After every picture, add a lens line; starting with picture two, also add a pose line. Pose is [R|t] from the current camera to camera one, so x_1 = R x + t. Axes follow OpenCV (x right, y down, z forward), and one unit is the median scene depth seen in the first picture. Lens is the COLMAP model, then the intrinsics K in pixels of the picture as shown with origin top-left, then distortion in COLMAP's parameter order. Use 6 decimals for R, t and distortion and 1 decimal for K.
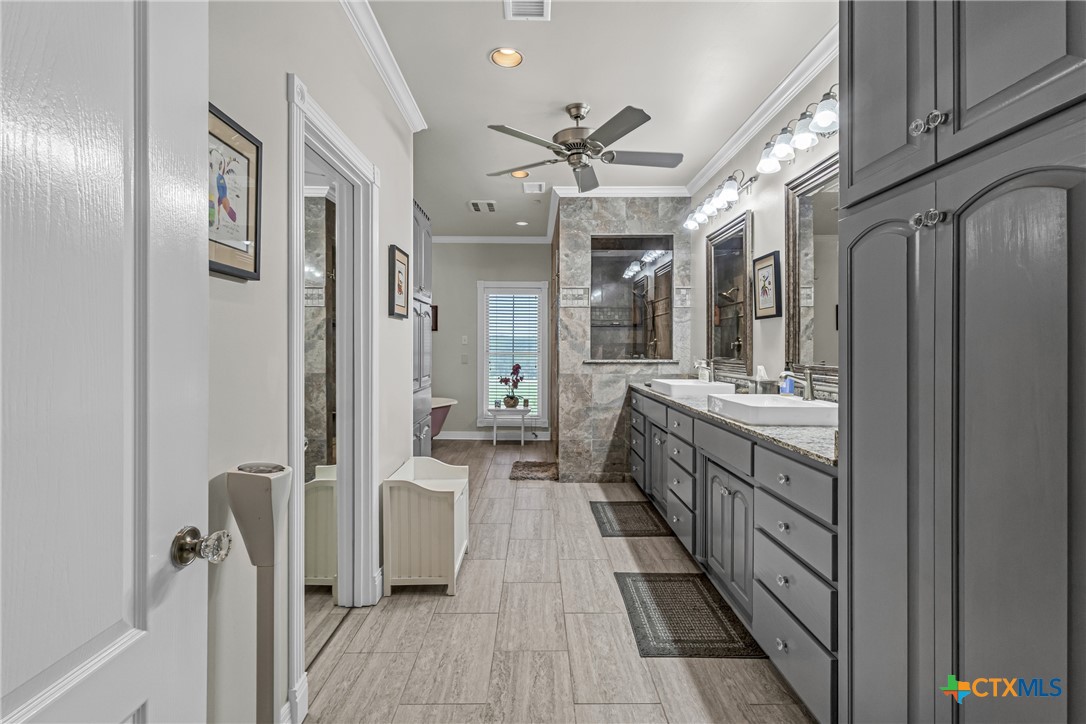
lens RADIAL K [[502.3, 0, 538.7], [0, 502.3, 364.9], [0, 0, 1]] dist [0.002009, 0.000317]
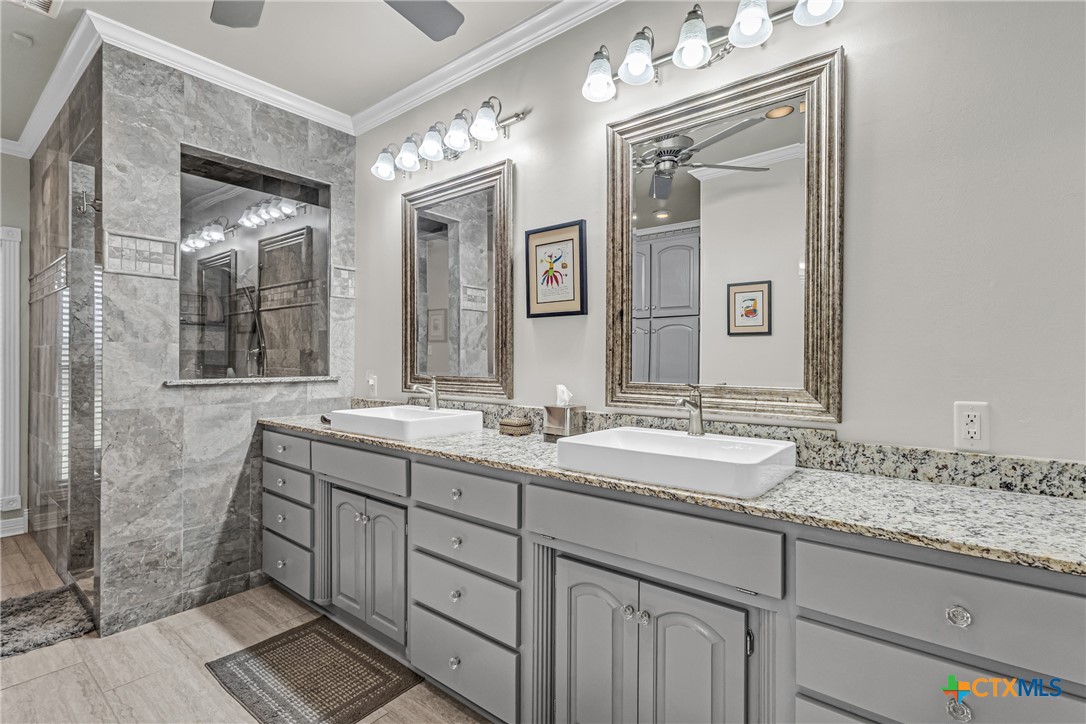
lens RADIAL K [[502.3, 0, 538.7], [0, 502.3, 364.9], [0, 0, 1]] dist [0.002009, 0.000317]
pose [[0.634542, -0.006382, 0.772862, -0.066001], [0.022626, 0.999691, -0.010322, -0.011981], [-0.772557, 0.024036, 0.634490, 0.375713]]
